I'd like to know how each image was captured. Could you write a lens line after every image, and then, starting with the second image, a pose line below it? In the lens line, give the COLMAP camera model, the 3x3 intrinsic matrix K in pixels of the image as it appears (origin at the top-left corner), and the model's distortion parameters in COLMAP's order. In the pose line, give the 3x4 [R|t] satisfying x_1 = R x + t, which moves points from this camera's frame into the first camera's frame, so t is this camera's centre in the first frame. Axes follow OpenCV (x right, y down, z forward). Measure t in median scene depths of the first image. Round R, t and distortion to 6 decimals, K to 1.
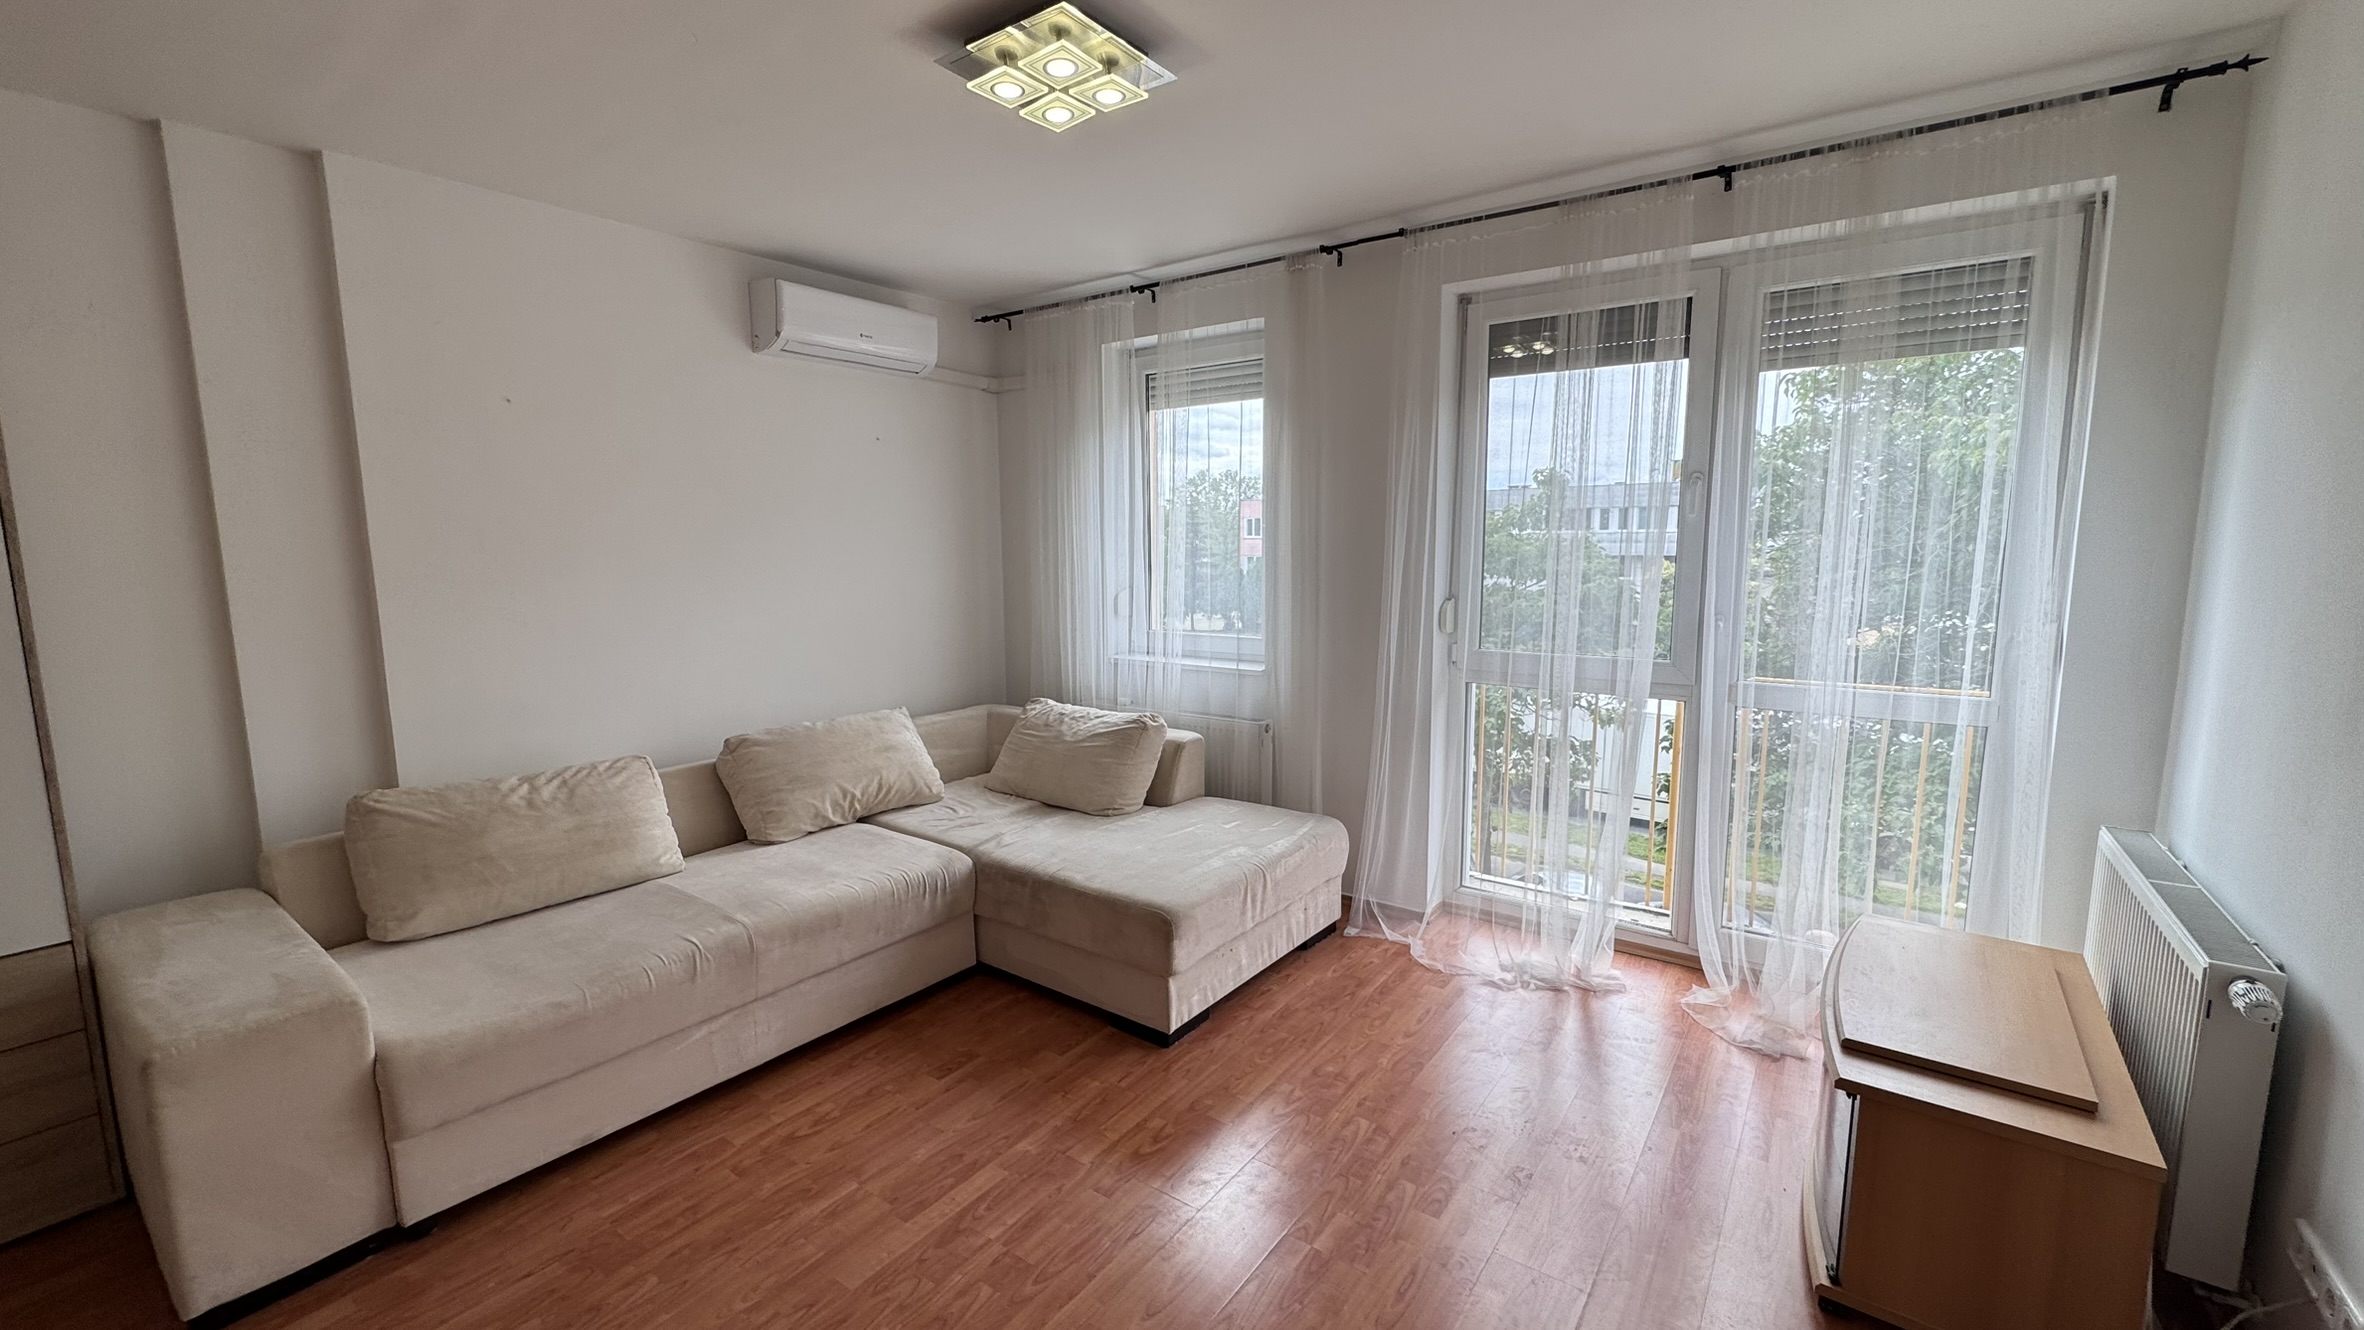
lens RADIAL K [[940.2, 0, 1184.6], [0, 940.2, 669.9], [0, 0, 1]] dist [0.000259, 0.000504]
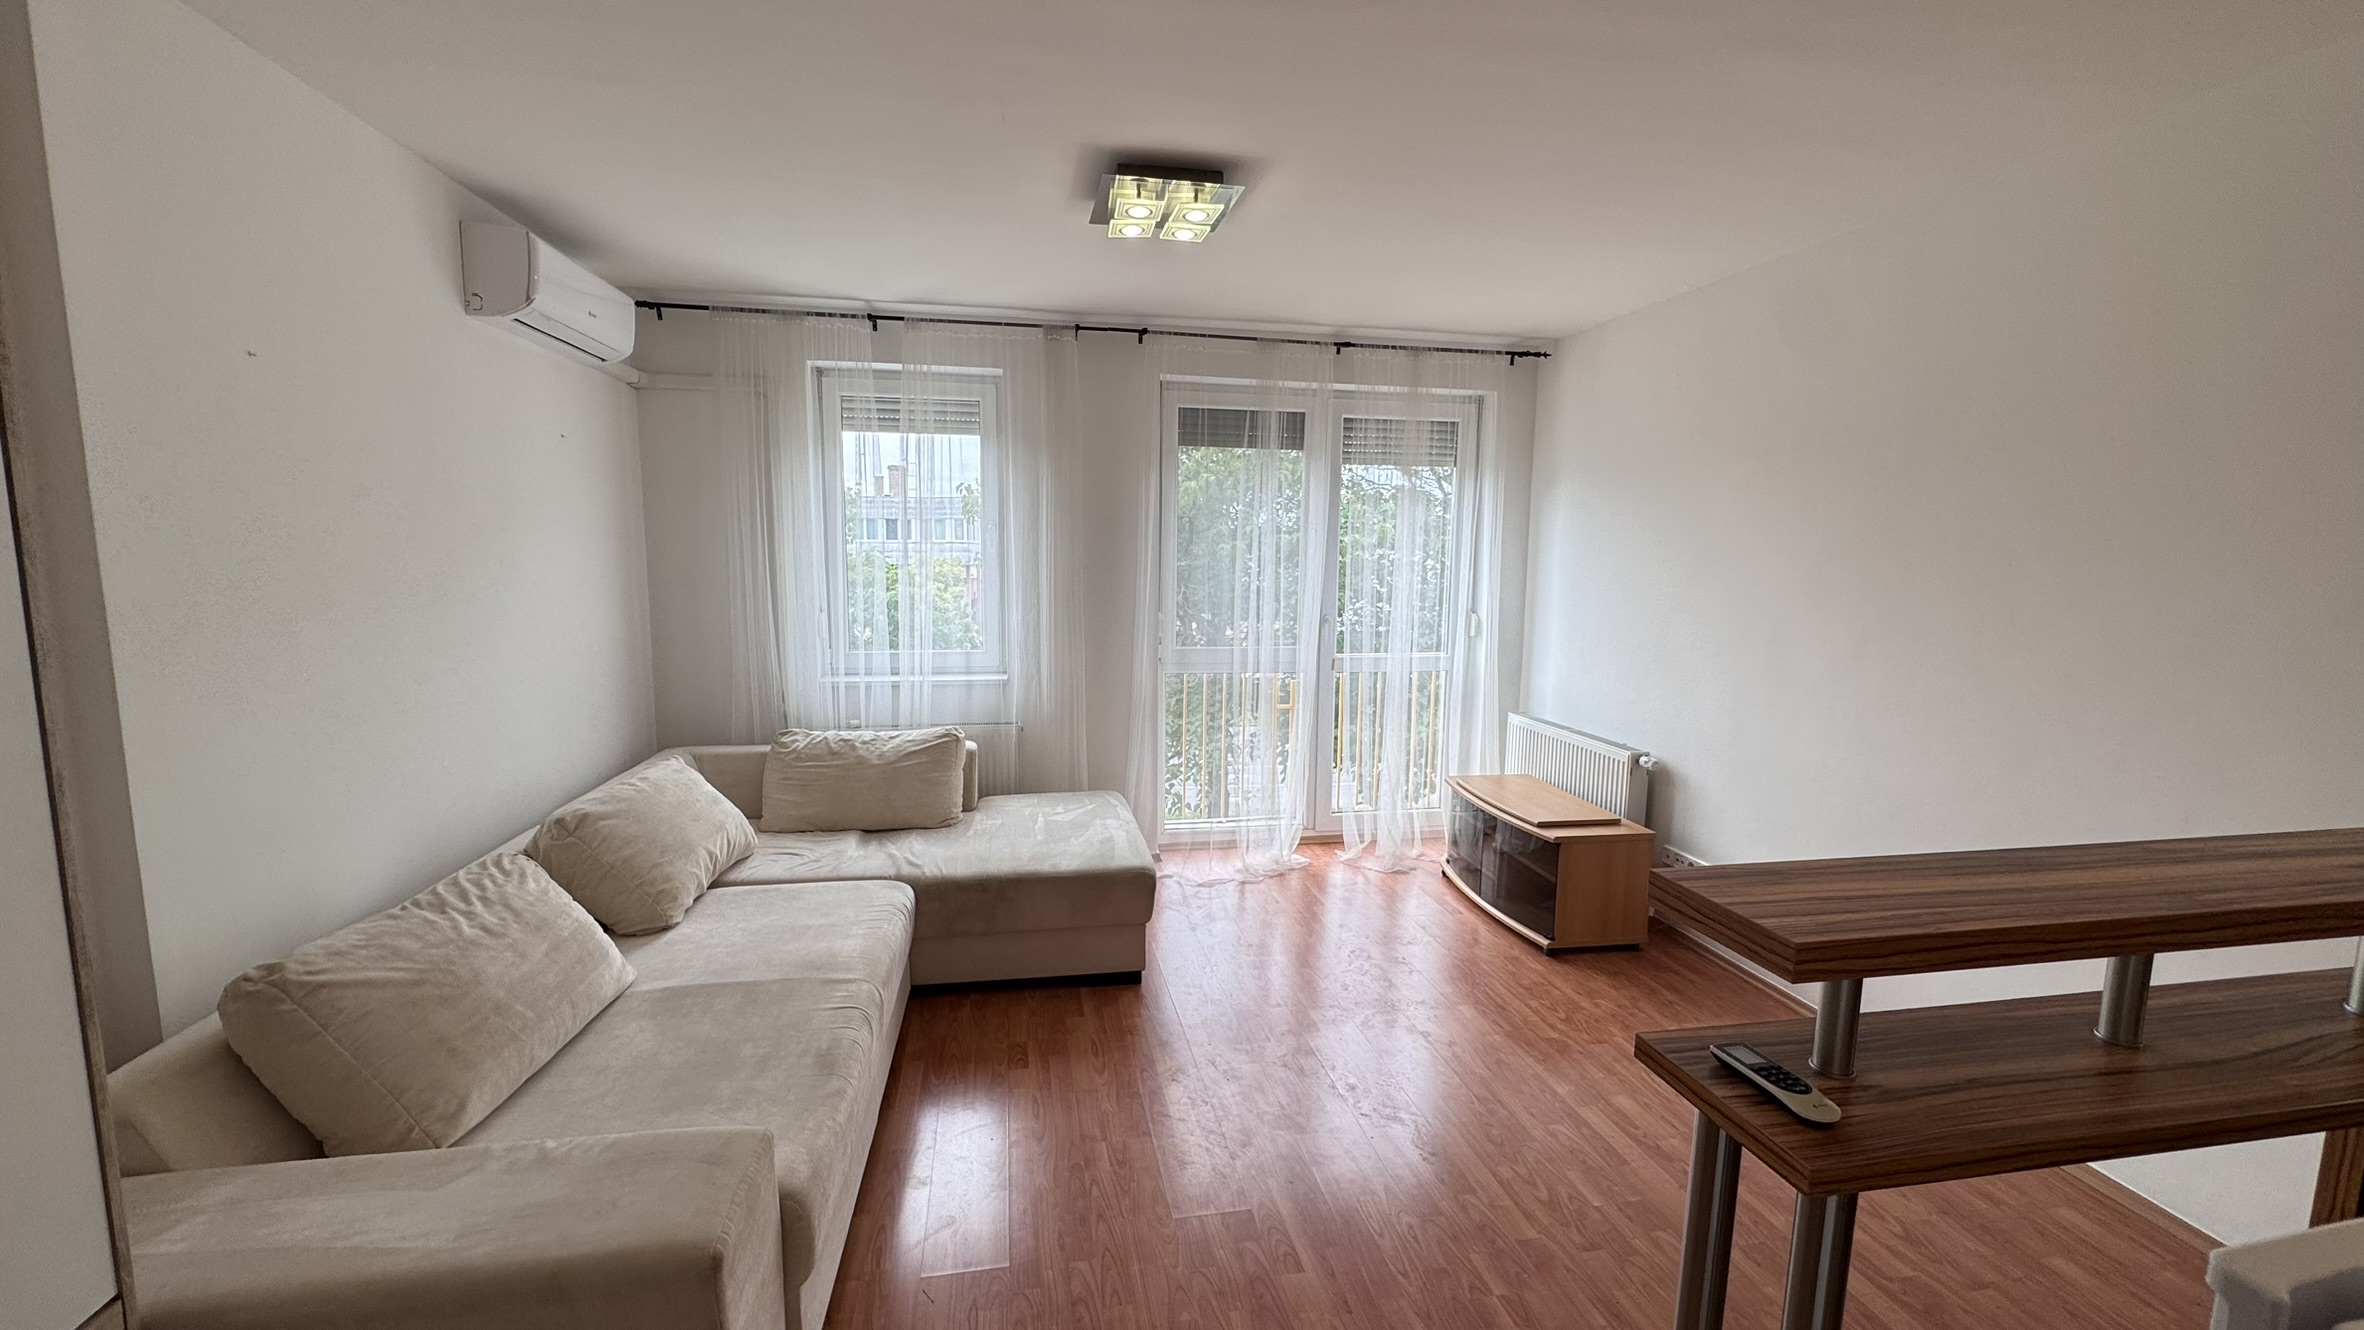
lens RADIAL K [[940.2, 0, 1185.2], [0, 940.2, 662.0], [0, 0, 1]] dist [0.000259, 0.000504]
pose [[0.687213, -0.072792, 0.722800, -0.642939], [0.084192, 0.996243, 0.020283, -0.026846], [-0.721561, 0.046915, 0.690760, 0.074085]]
